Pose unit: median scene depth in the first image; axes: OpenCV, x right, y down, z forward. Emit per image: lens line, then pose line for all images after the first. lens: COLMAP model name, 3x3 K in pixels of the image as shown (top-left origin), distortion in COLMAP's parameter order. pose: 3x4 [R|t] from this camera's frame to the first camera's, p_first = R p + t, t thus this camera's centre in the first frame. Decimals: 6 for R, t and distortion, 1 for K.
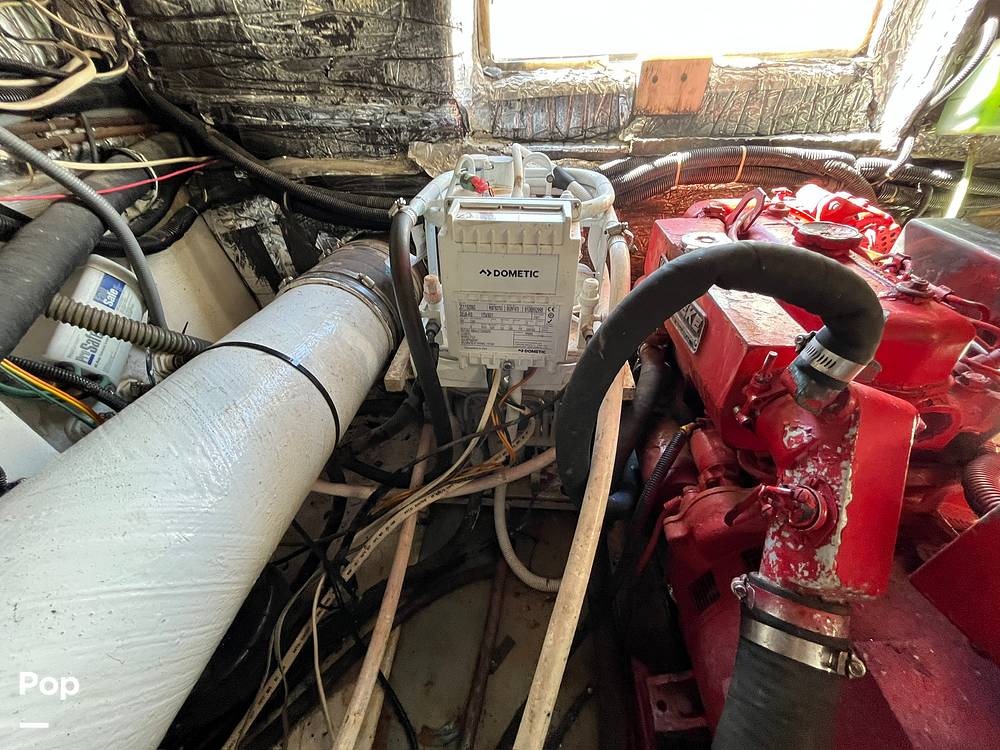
lens RADIAL K [[399.1, 0, 496.6], [0, 399.1, 372.2], [0, 0, 1]] dist [-0.004360, 0.000321]
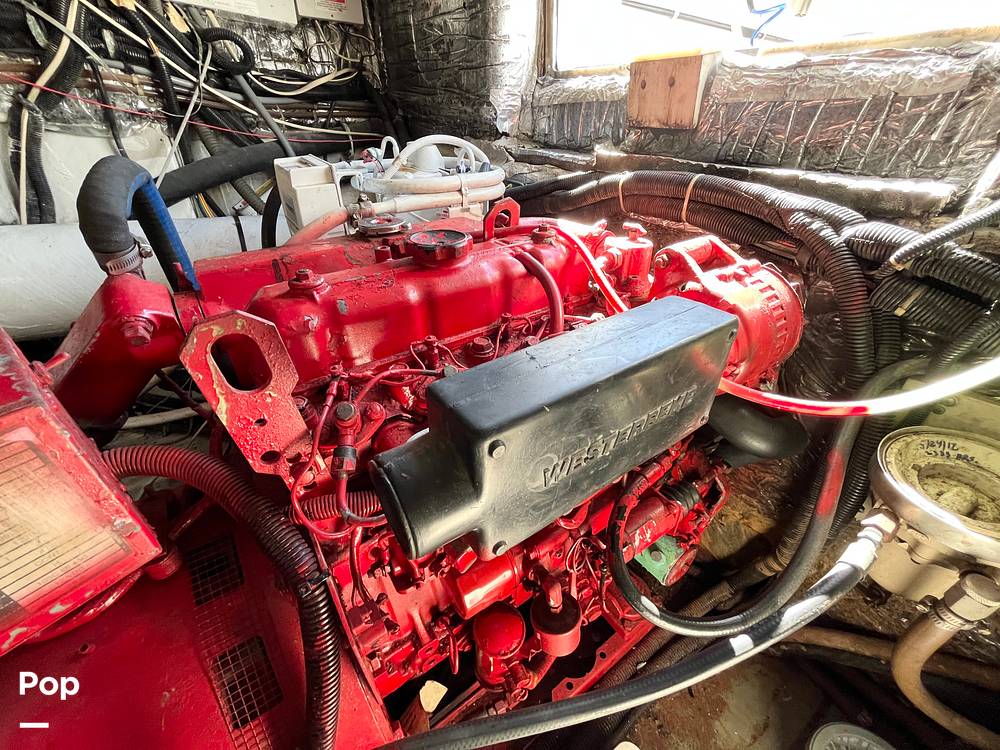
lens RADIAL K [[399.1, 0, 502.6], [0, 399.1, 376.1], [0, 0, 1]] dist [-0.004360, 0.000321]
pose [[0.622507, 0.459892, -0.633233, 1.017341], [-0.487145, 0.860964, 0.146391, -0.185288], [0.612516, 0.217347, 0.759990, 0.314353]]
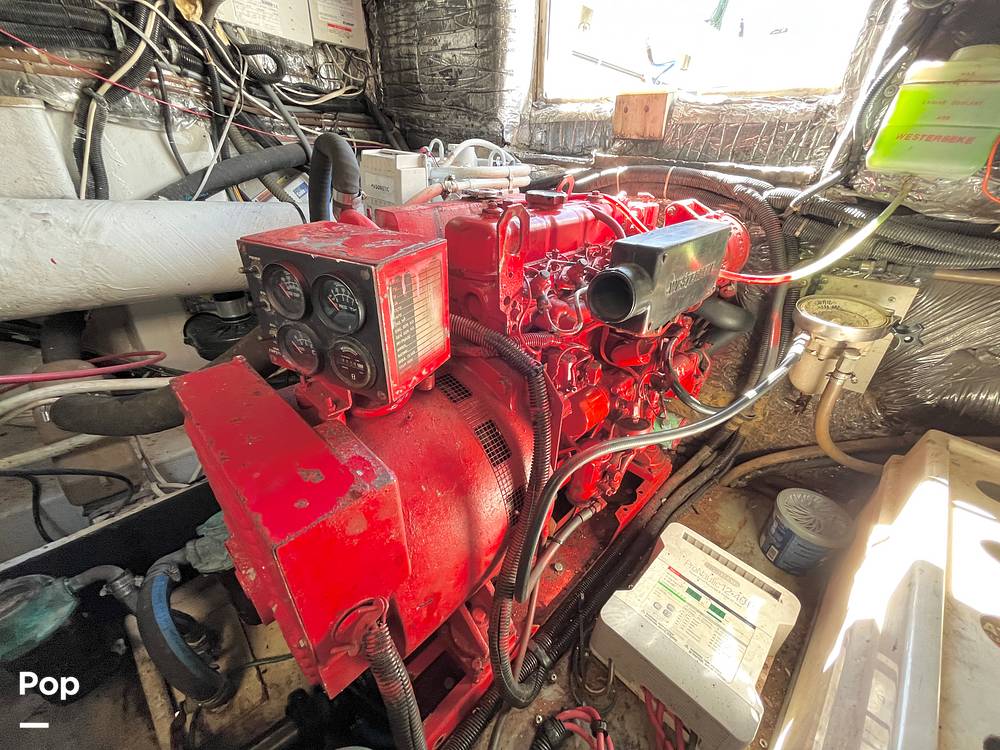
lens RADIAL K [[399.1, 0, 501.1], [0, 399.1, 378.1], [0, 0, 1]] dist [-0.004360, 0.000321]
pose [[0.763690, 0.380454, -0.521568, 1.059298], [-0.436344, 0.899613, 0.017313, 0.163446], [0.475796, 0.214361, 0.853034, -0.064680]]
